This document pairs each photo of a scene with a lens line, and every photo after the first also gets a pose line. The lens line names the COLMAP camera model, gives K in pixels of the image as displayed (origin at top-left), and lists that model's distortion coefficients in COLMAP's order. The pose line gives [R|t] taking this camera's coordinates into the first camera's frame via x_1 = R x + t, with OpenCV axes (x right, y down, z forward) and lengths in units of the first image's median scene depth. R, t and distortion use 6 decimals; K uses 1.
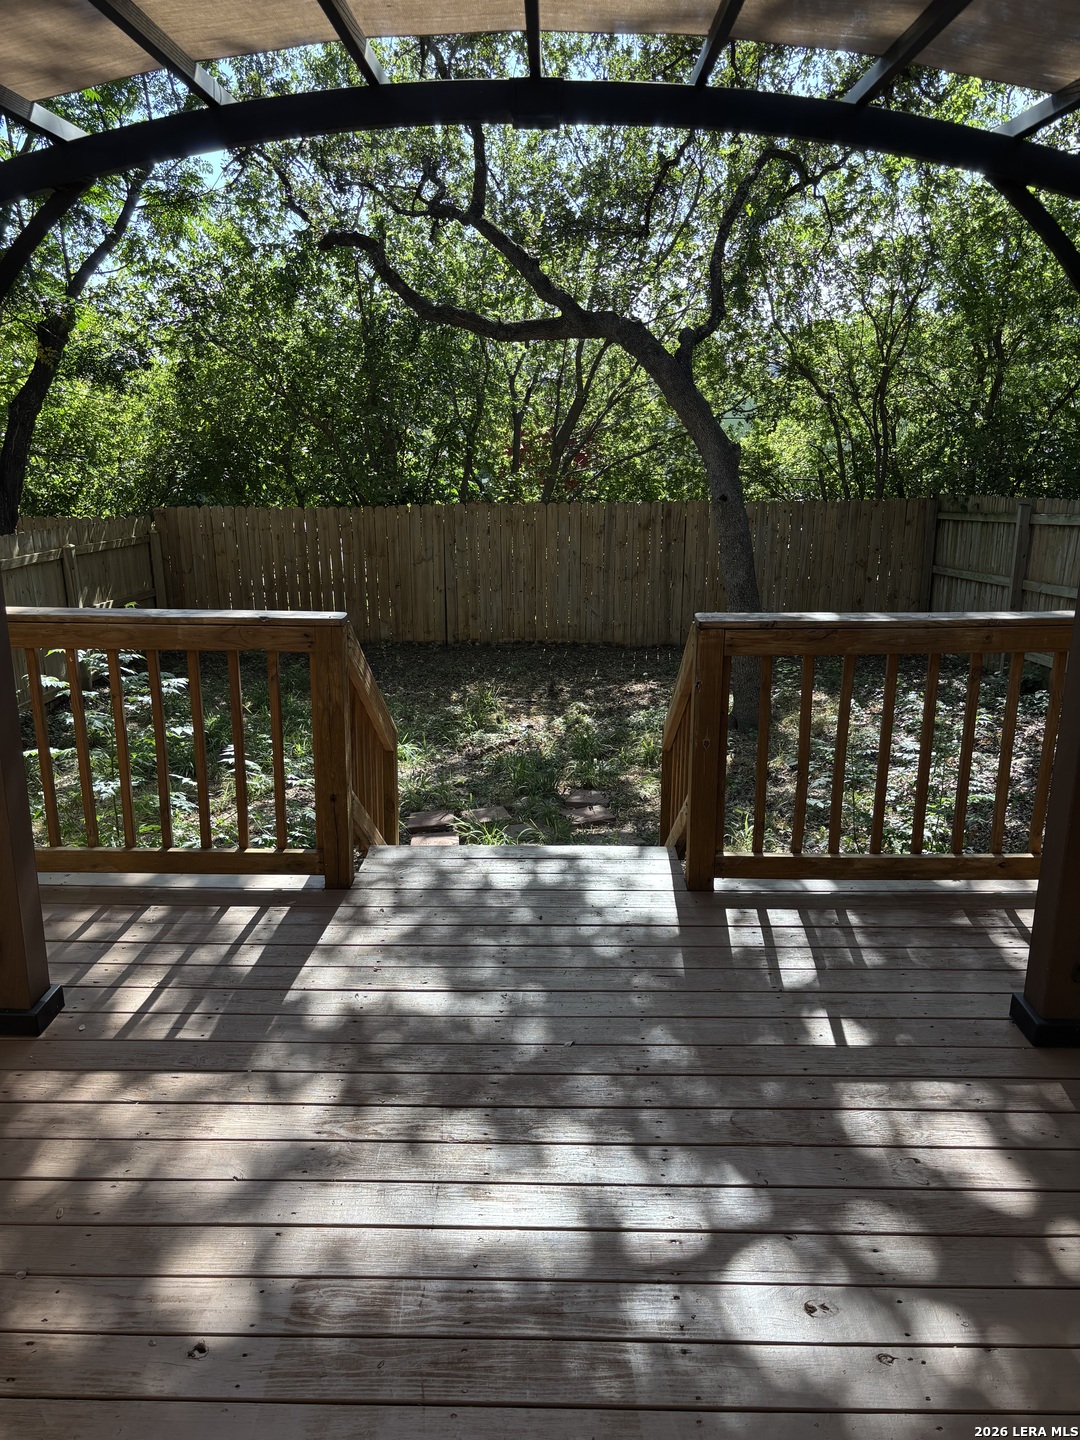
lens RADIAL K [[1089.3, 0, 538.2], [0, 1089.3, 737.2], [0, 0, 1]] dist [0.047487, -0.062385]
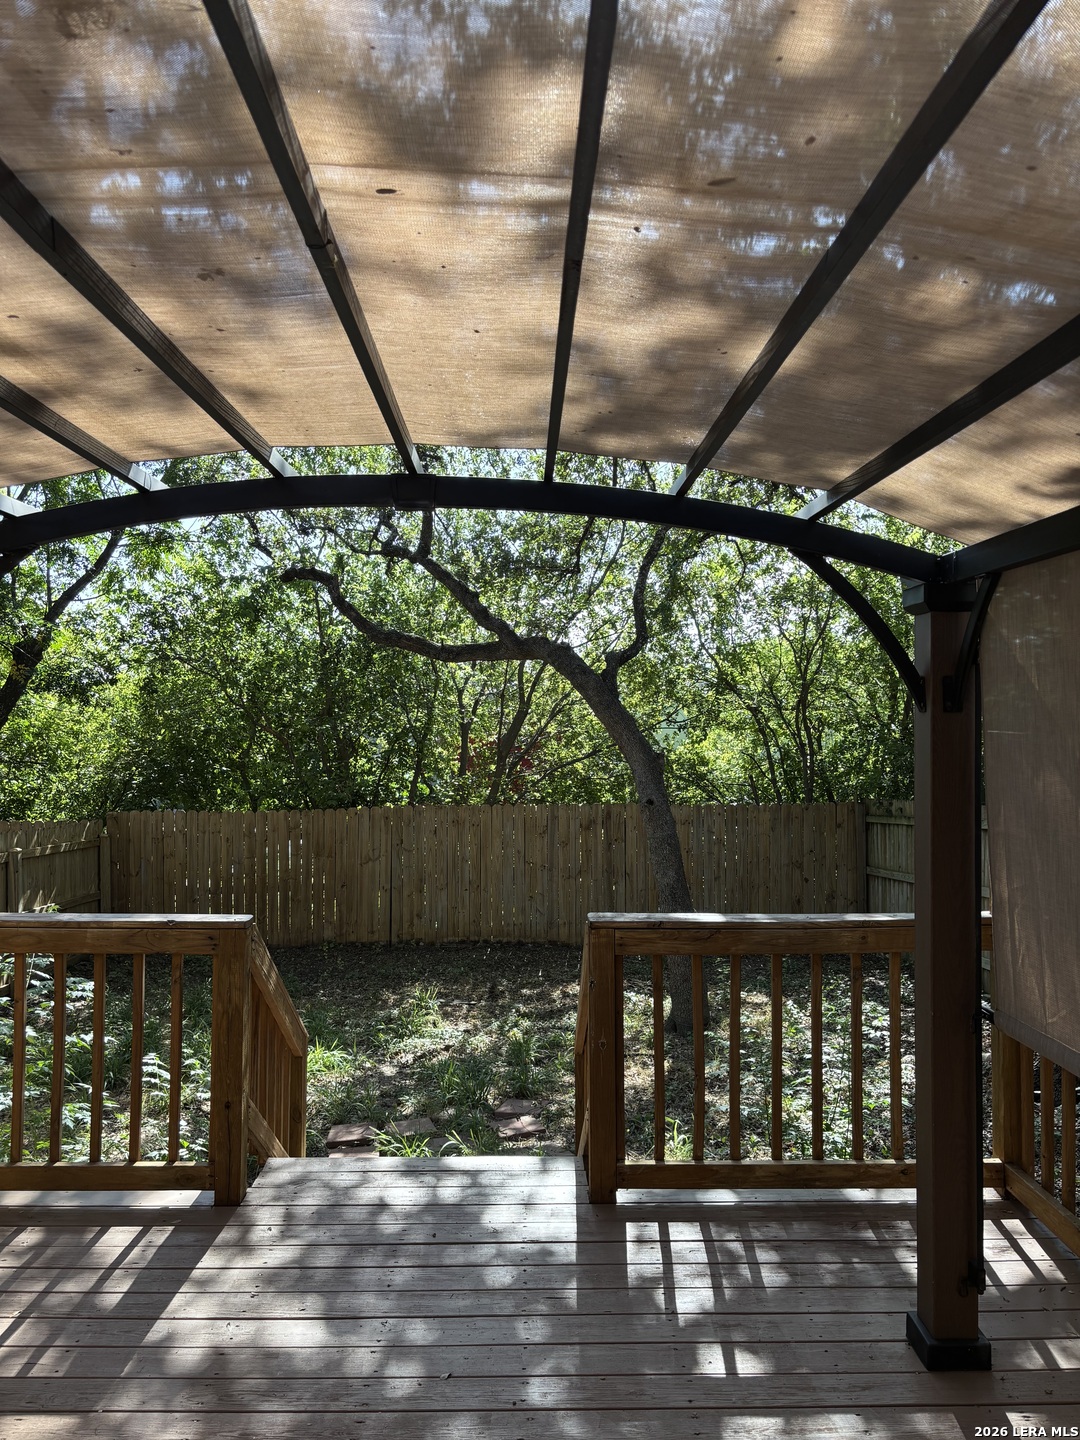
lens RADIAL K [[1093.1, 0, 528.3], [0, 1093.1, 722.8], [0, 0, 1]] dist [0.056757, -0.062550]
pose [[0.999675, 0.001370, 0.025460, 0.019548], [0.005855, 0.959538, -0.281519, 0.002098], [-0.024816, 0.281577, 0.959218, -0.020486]]
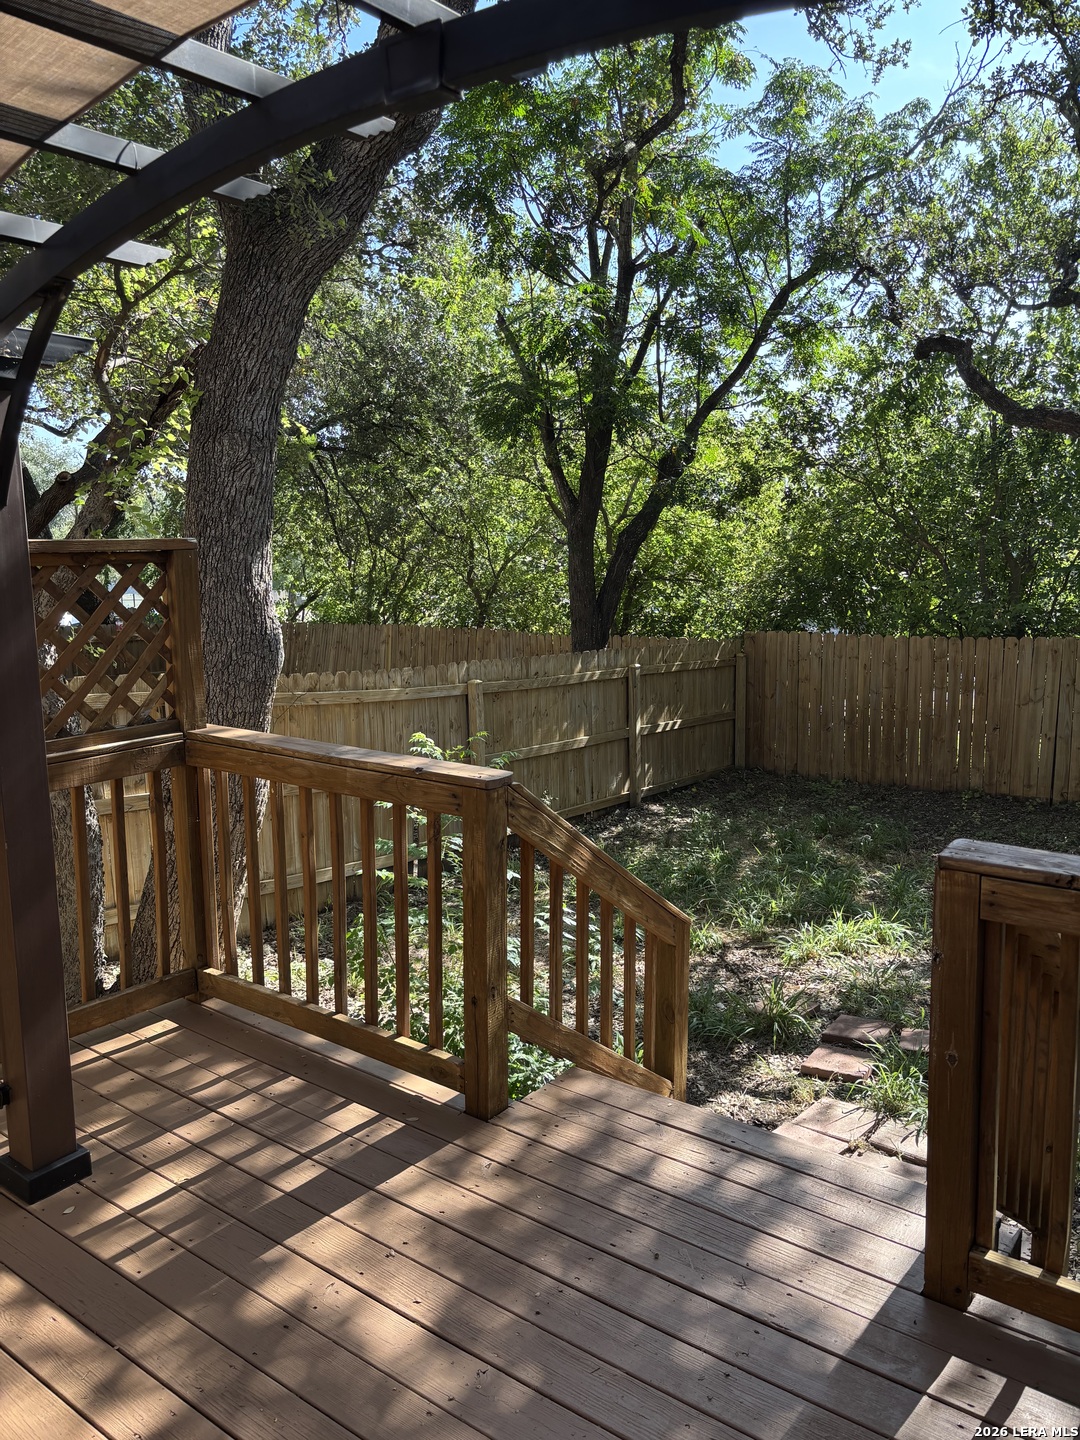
lens RADIAL K [[1093.1, 0, 528.3], [0, 1093.1, 722.8], [0, 0, 1]] dist [0.056757, -0.062550]
pose [[0.802779, 0.083772, -0.590363, 0.102444], [-0.154447, 0.985506, -0.070174, -0.032144], [0.575928, 0.147514, 0.804081, 0.116309]]
